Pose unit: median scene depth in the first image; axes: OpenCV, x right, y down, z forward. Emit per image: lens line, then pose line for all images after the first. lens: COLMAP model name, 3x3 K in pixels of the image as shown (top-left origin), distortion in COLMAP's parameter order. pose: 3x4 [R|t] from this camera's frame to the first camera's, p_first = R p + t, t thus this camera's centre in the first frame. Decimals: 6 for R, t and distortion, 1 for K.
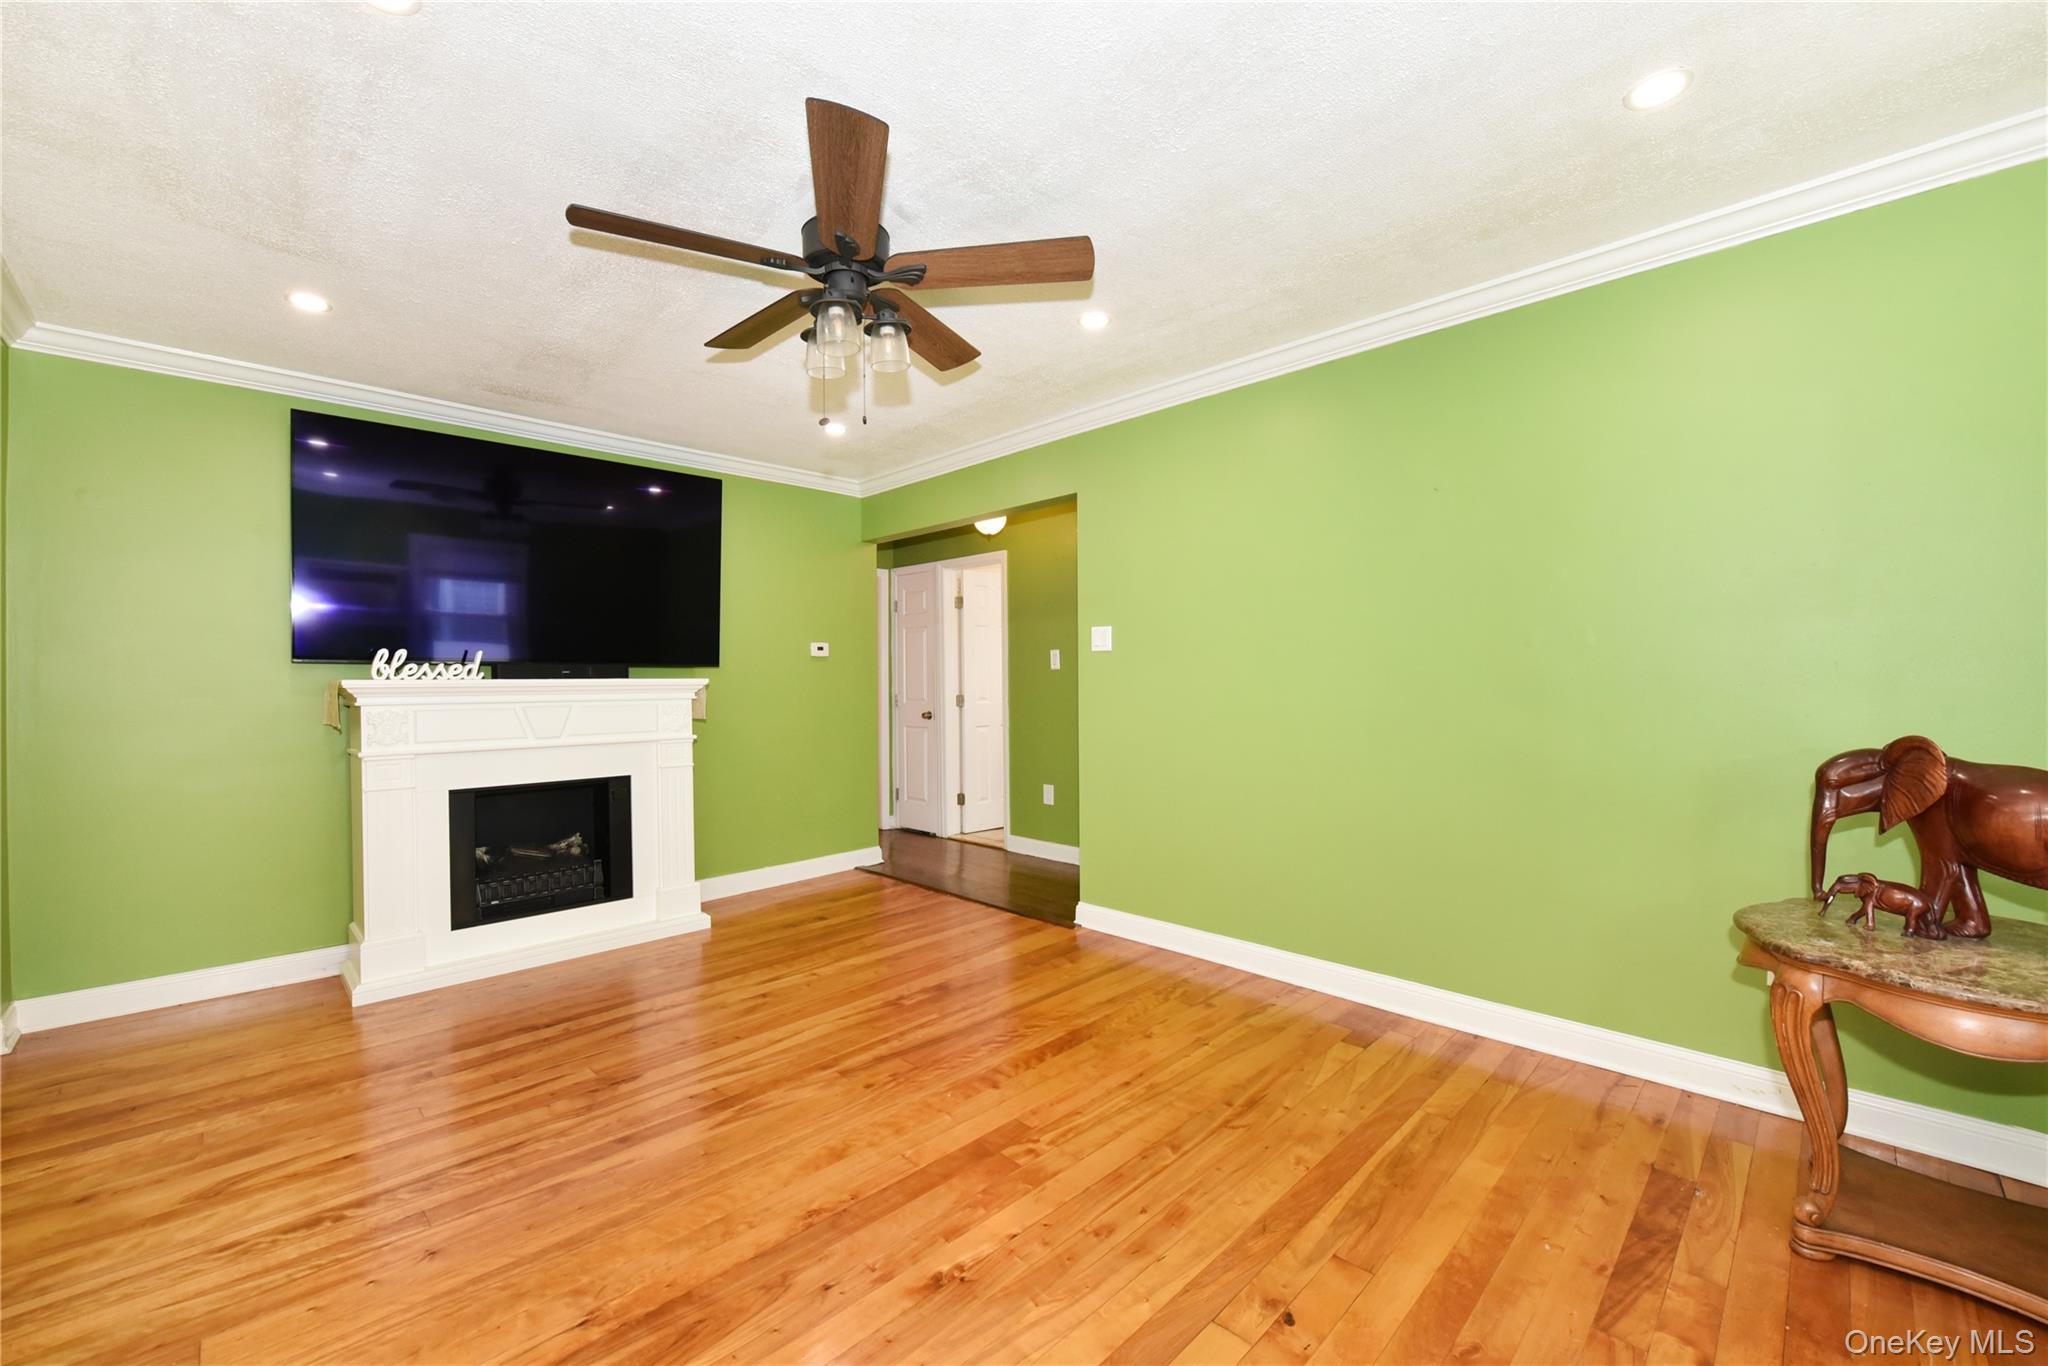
lens RADIAL K [[812.0, 0, 1014.0], [0, 812.0, 682.6], [0, 0, 1]] dist [-0.002569, -0.000182]
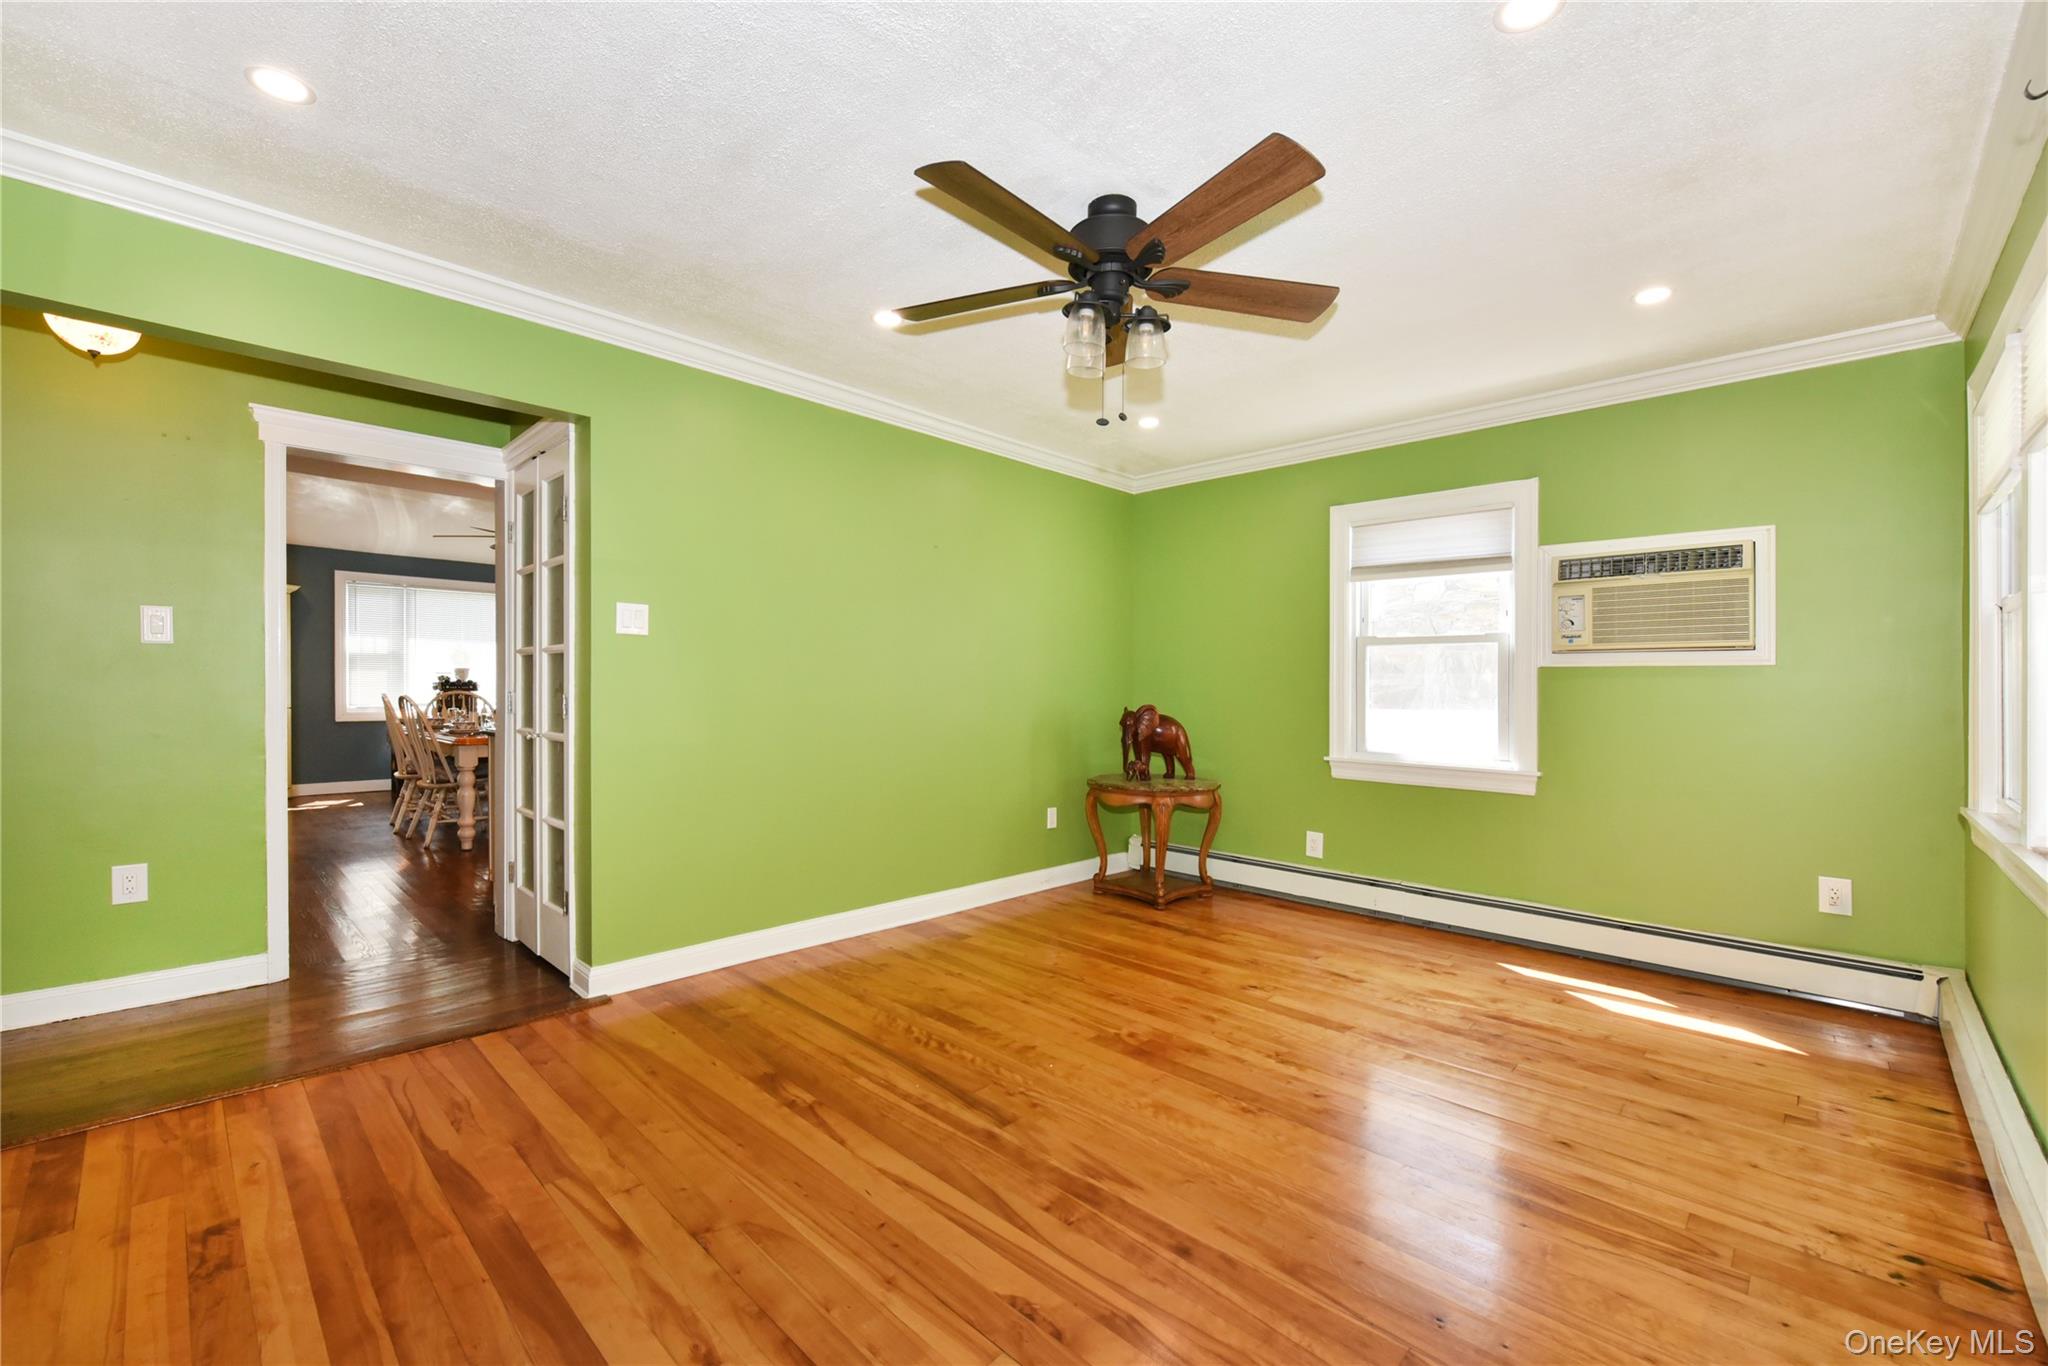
lens RADIAL K [[844.9, 0, 993.2], [0, 844.9, 701.9], [0, 0, 1]] dist [-0.002282, -0.000182]
pose [[-0.005100, -0.010187, 0.999935, -0.896112], [-0.012187, 0.999874, 0.010124, 0.016461], [-0.999913, -0.012135, -0.005223, 0.825471]]
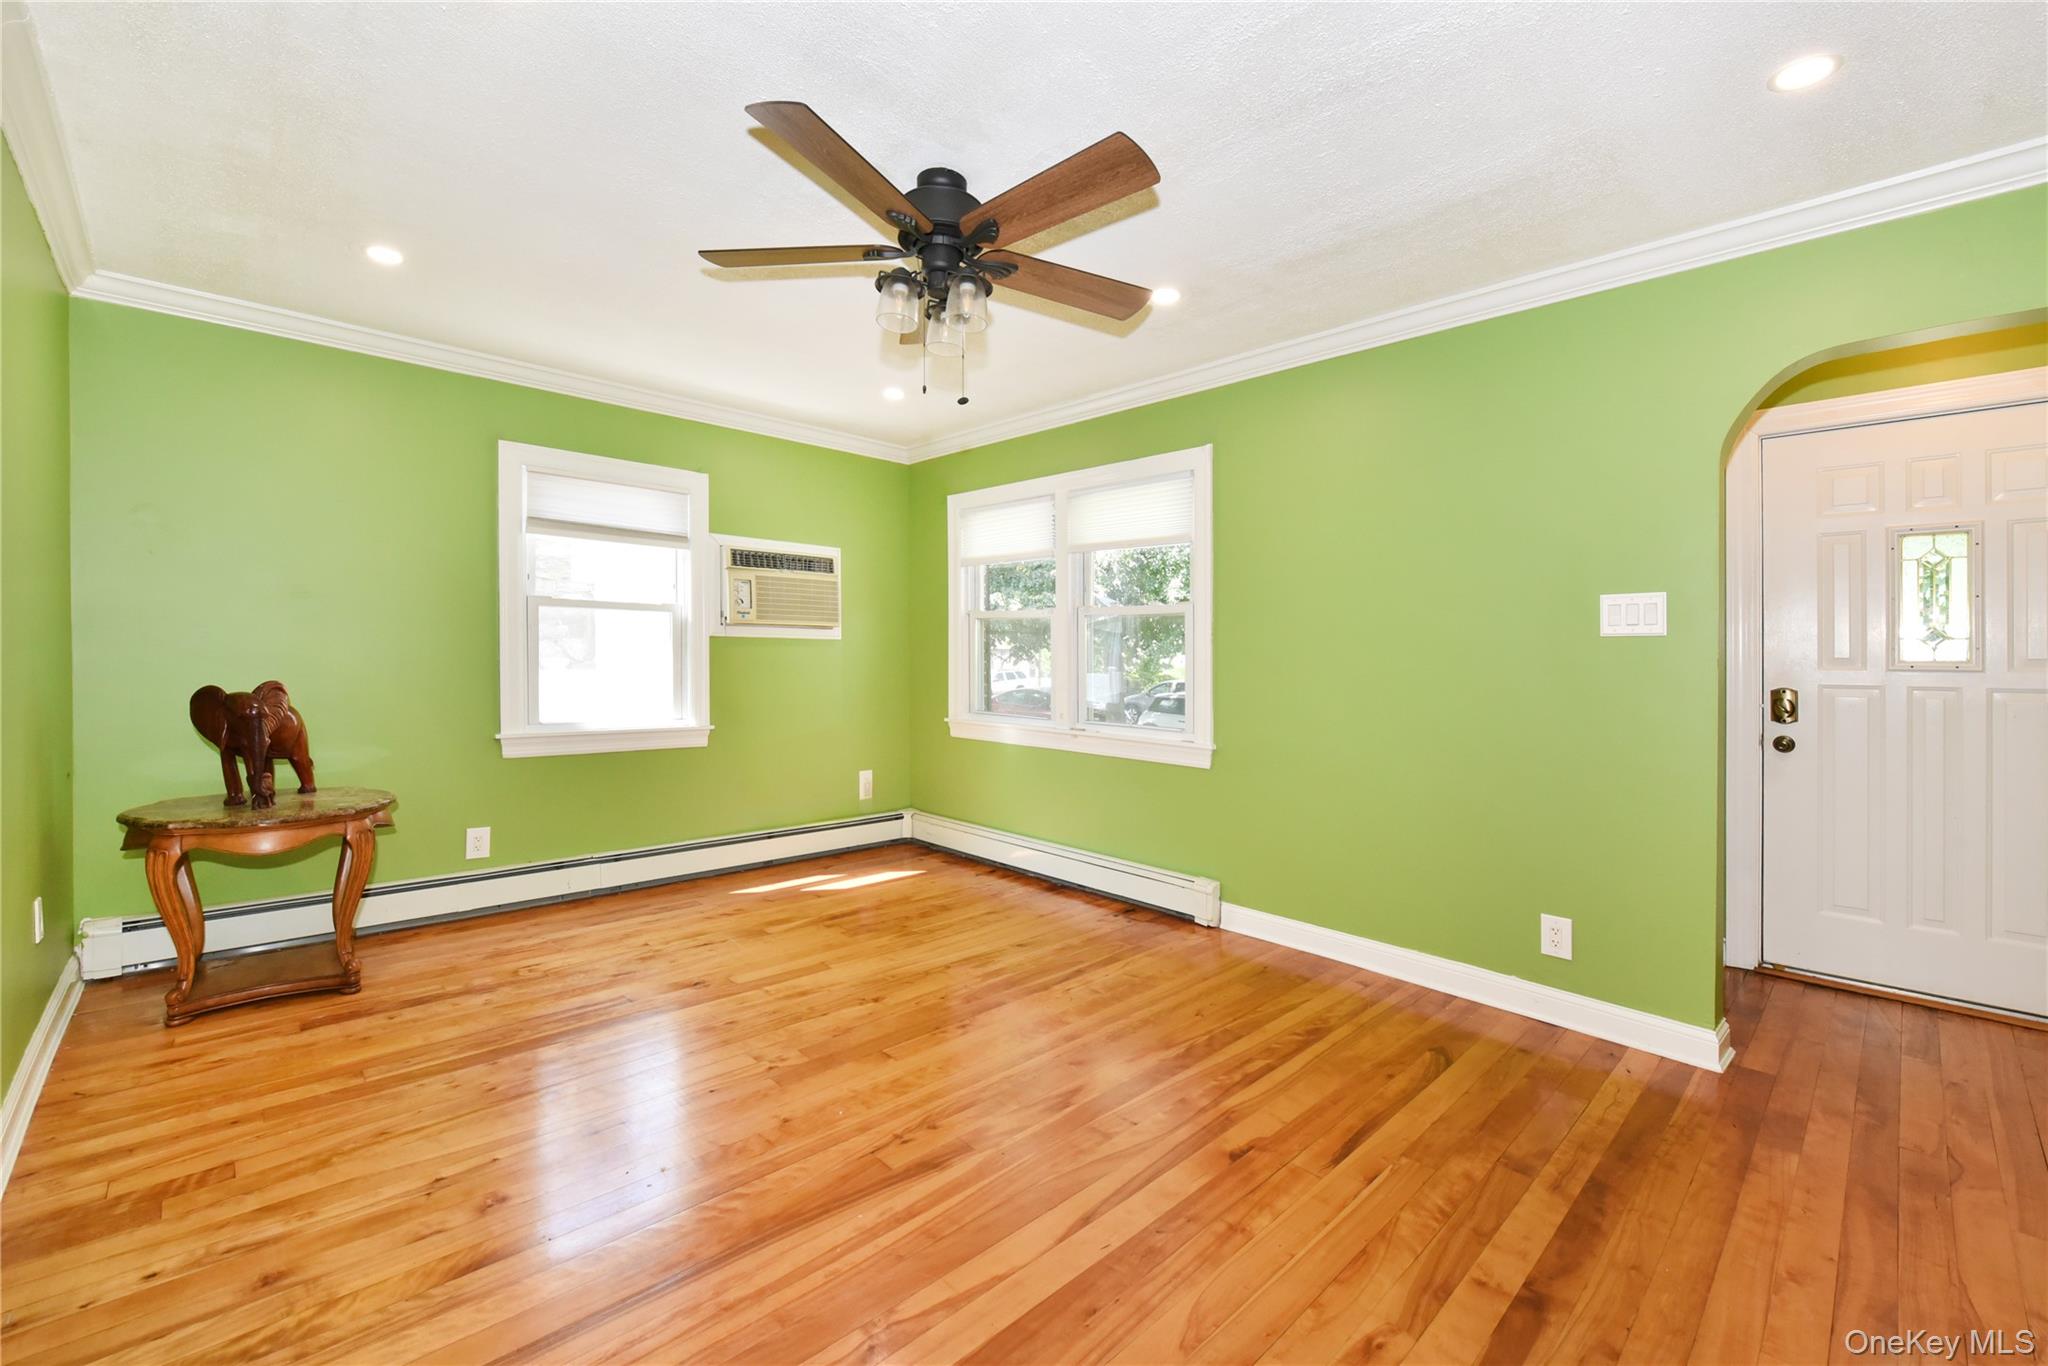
lens RADIAL K [[846.8, 0, 1025.2], [0, 846.8, 662.6], [0, 0, 1]] dist [-0.000368, -0.000010]
pose [[-0.999918, -0.006488, 0.011058, -0.217905], [-0.006447, 0.999972, 0.003769, 0.004325], [-0.011082, 0.003698, -0.999932, 1.470185]]
